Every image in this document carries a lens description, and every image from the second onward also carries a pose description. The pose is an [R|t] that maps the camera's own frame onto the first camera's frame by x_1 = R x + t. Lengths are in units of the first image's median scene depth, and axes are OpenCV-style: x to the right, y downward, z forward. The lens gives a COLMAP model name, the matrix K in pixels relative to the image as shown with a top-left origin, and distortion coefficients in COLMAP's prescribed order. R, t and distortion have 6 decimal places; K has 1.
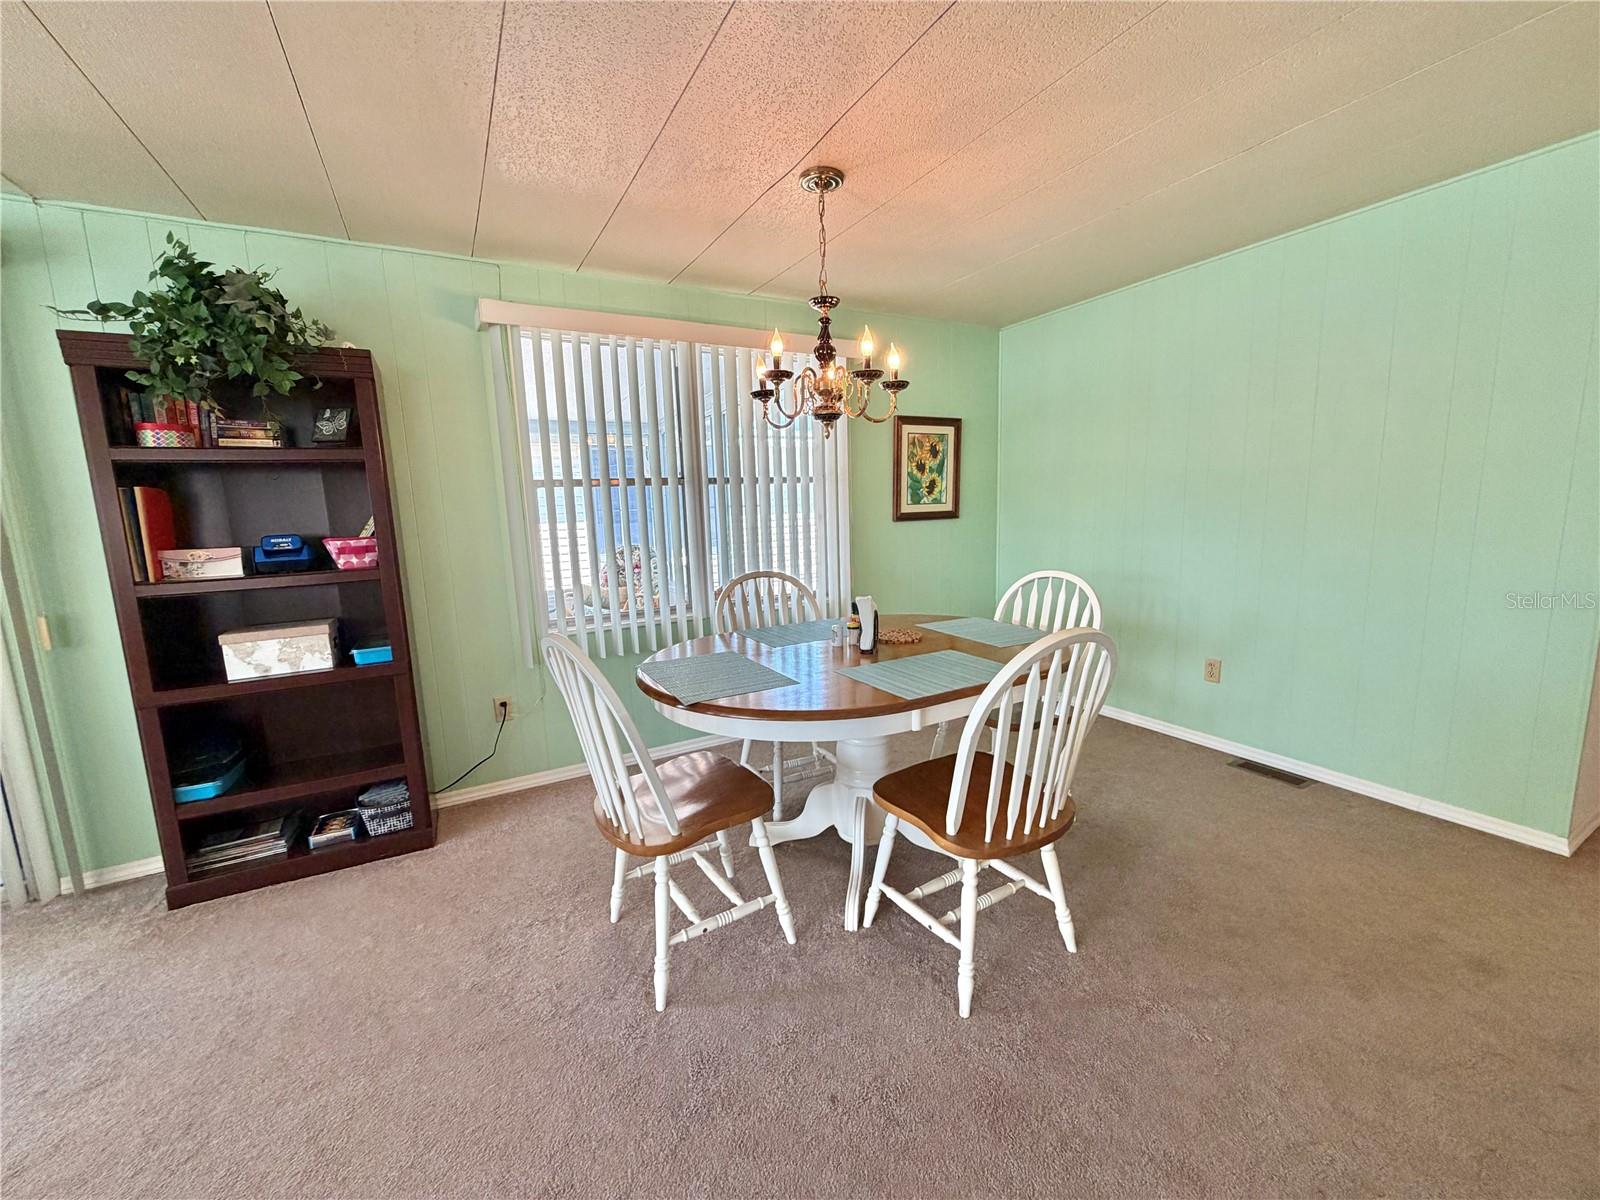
lens RADIAL K [[637.4, 0, 798.8], [0, 637.4, 600.9], [0, 0, 1]] dist [0.000527, -0.000116]
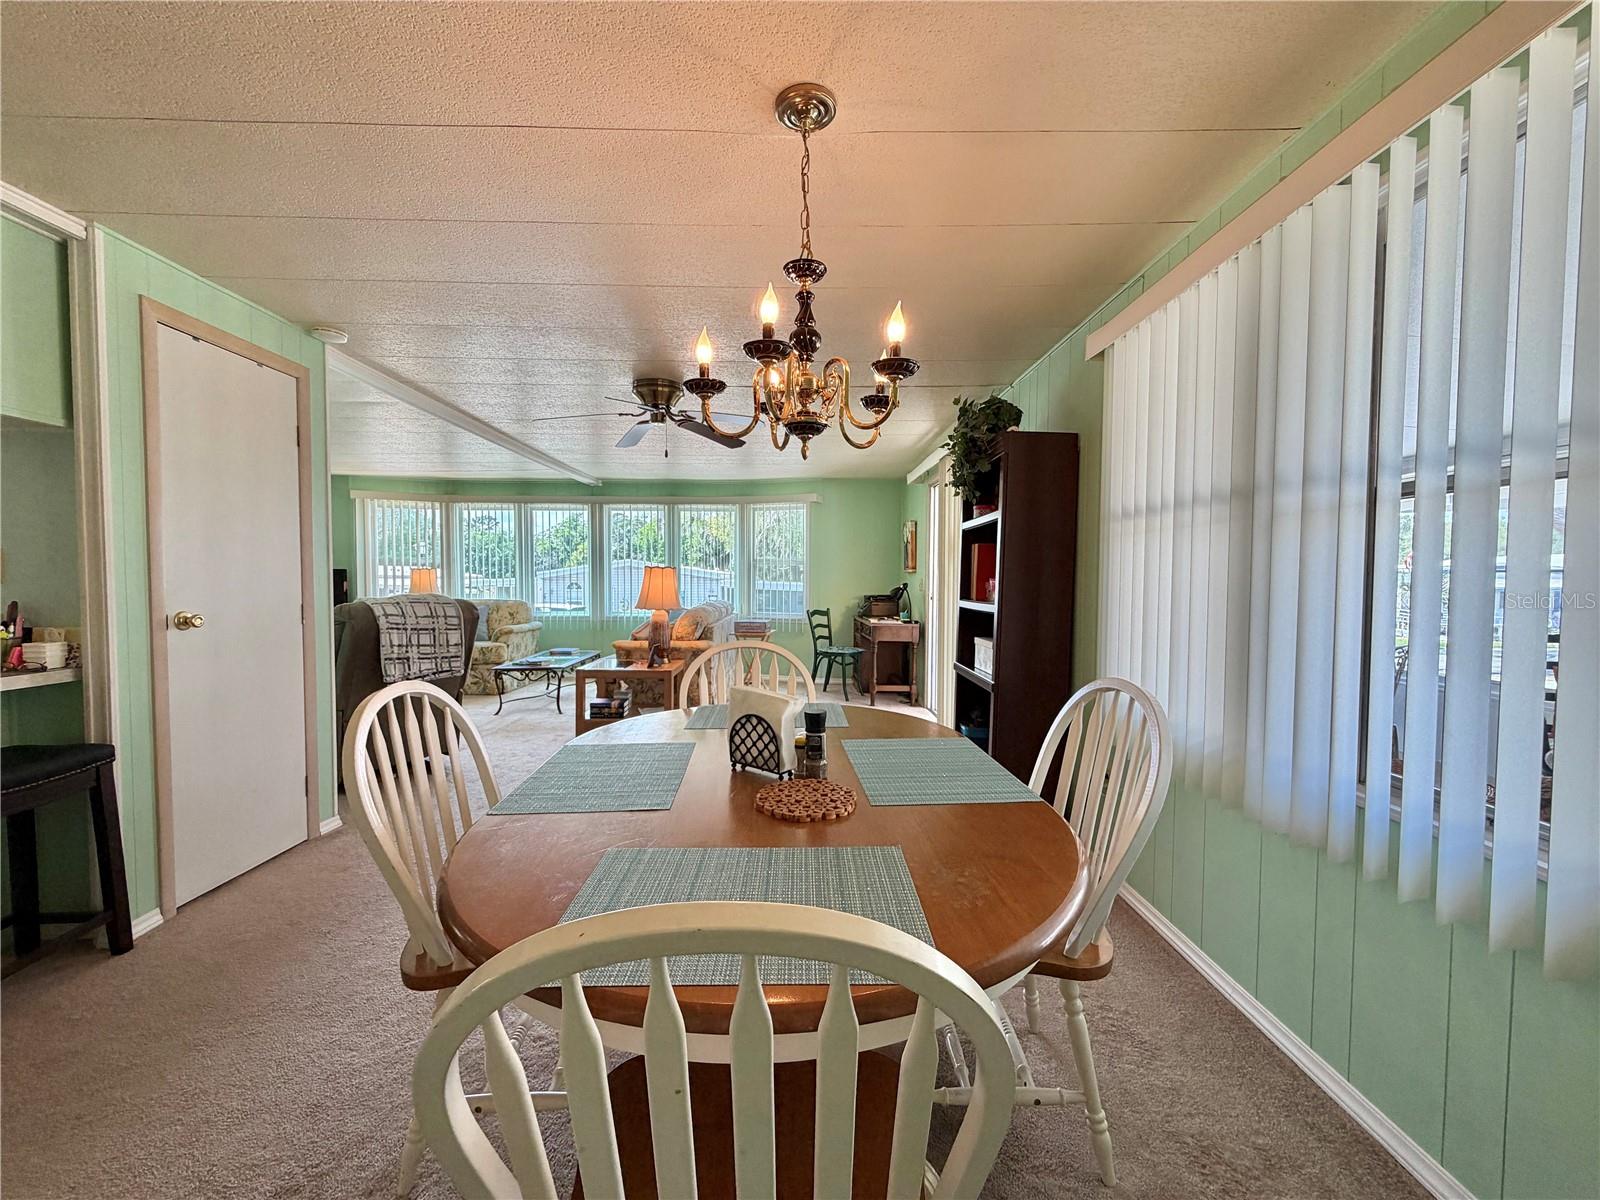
lens RADIAL K [[637.4, 0, 798.6], [0, 637.4, 601.6], [0, 0, 1]] dist [0.000527, -0.000116]
pose [[-0.471319, 0.063830, -0.879650, 0.619287], [-0.121328, 0.983203, 0.136352, -0.179259], [0.873578, 0.170992, -0.455657, 1.235157]]
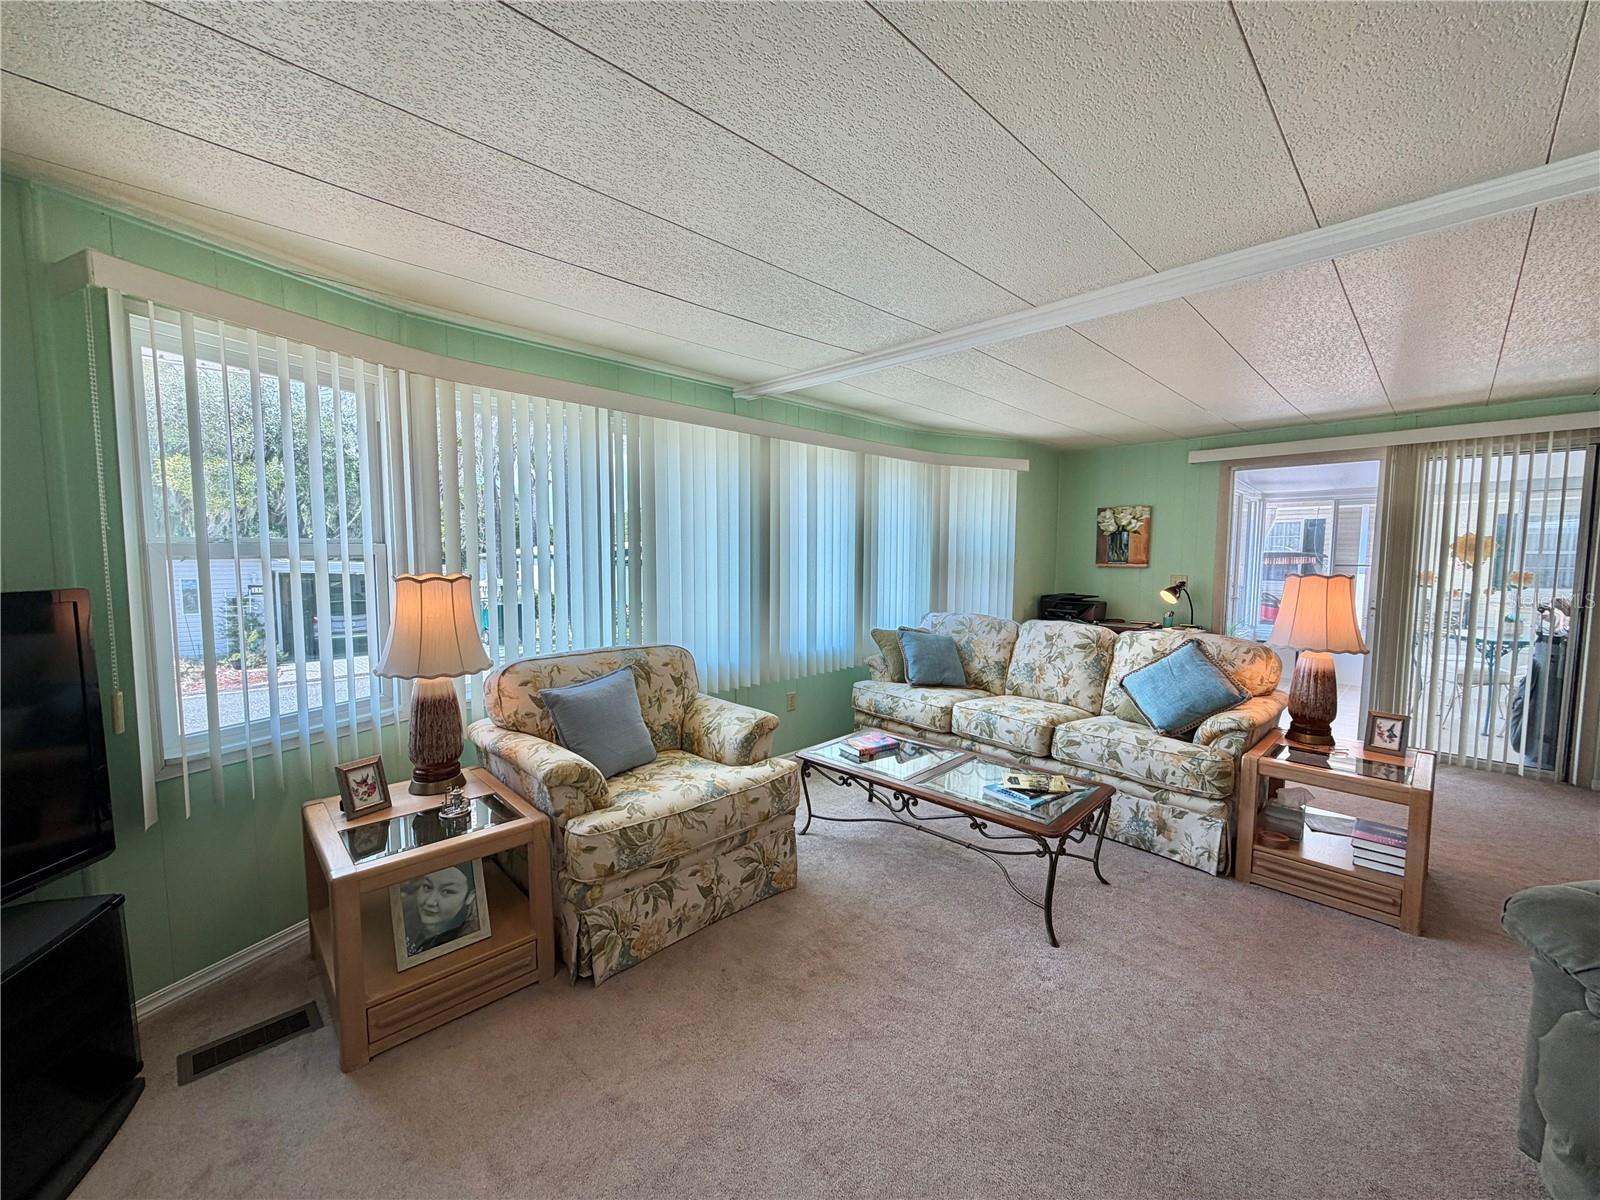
lens RADIAL K [[637.4, 0, 798.6], [0, 637.4, 599.3], [0, 0, 1]] dist [0.000527, -0.000116]
pose [[0.267389, 0.105012, -0.957849, -0.147873], [-0.157885, 0.985384, 0.063957, 0.184040], [0.950566, 0.134128, 0.280061, -1.498197]]
